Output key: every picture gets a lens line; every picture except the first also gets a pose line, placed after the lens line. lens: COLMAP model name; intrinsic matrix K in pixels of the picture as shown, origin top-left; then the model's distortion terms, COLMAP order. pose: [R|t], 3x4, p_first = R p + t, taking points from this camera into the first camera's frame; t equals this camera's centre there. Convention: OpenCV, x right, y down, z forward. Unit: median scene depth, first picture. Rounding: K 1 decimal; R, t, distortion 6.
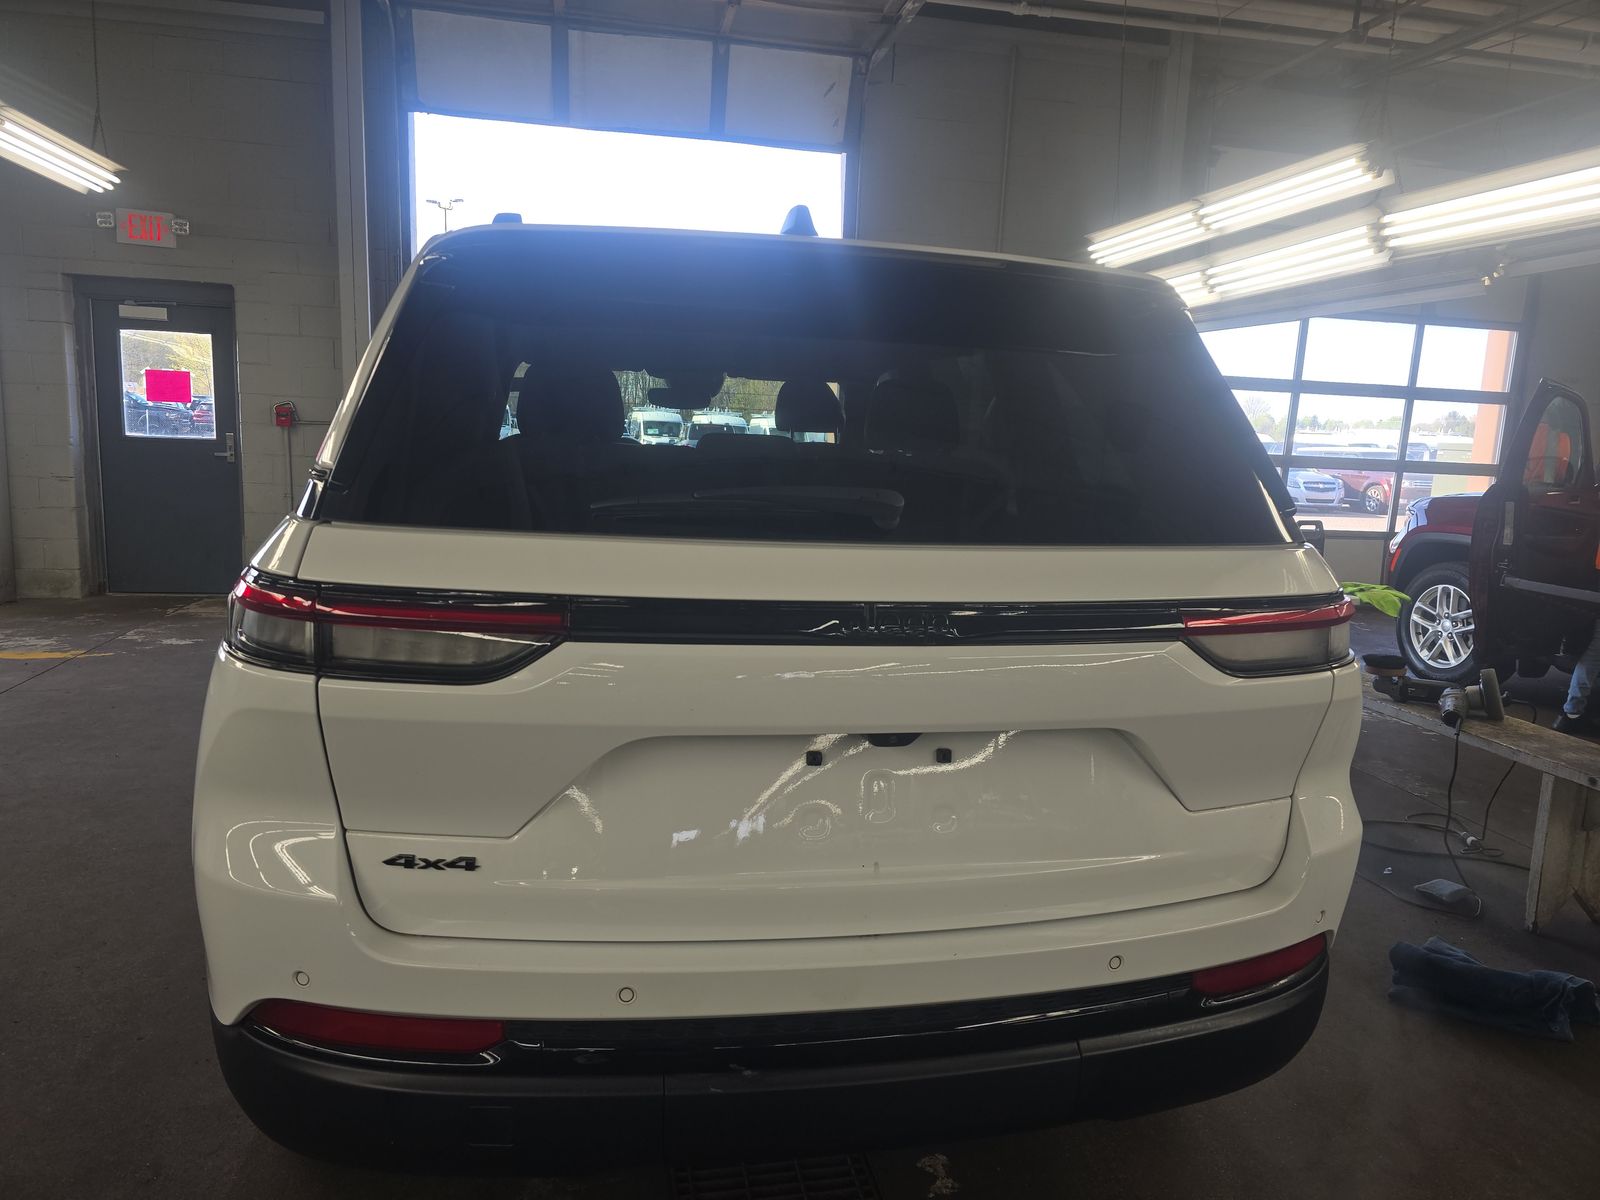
lens RADIAL K [[1074.3, 0, 800.0], [0, 1074.3, 600.0], [0, 0, 1]] dist [0.001319, 0.000926]
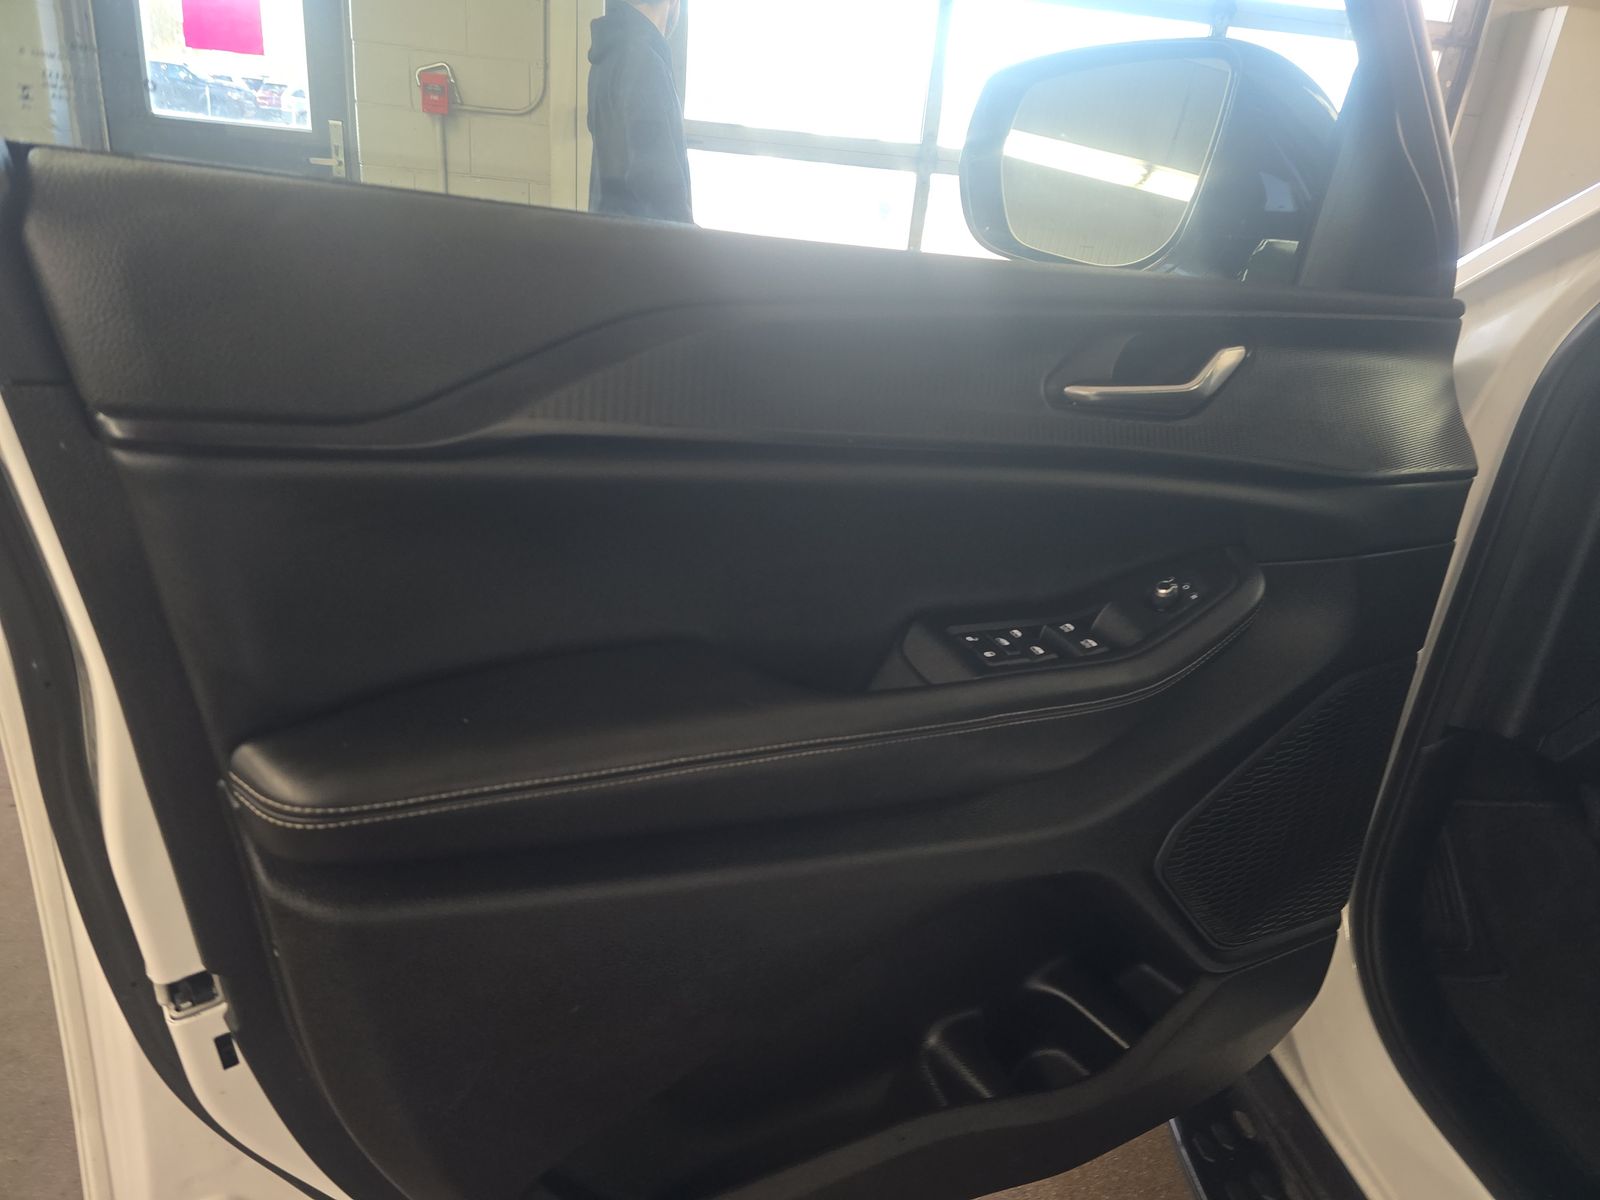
lens RADIAL K [[1074.3, 0, 800.0], [0, 1074.3, 600.0], [0, 0, 1]] dist [0.001319, 0.000926]
pose [[0.995307, 0.083967, -0.048097, -0.248906], [-0.070250, 0.968818, 0.237608, -0.065953], [0.066548, -0.233114, 0.970170, 0.429118]]
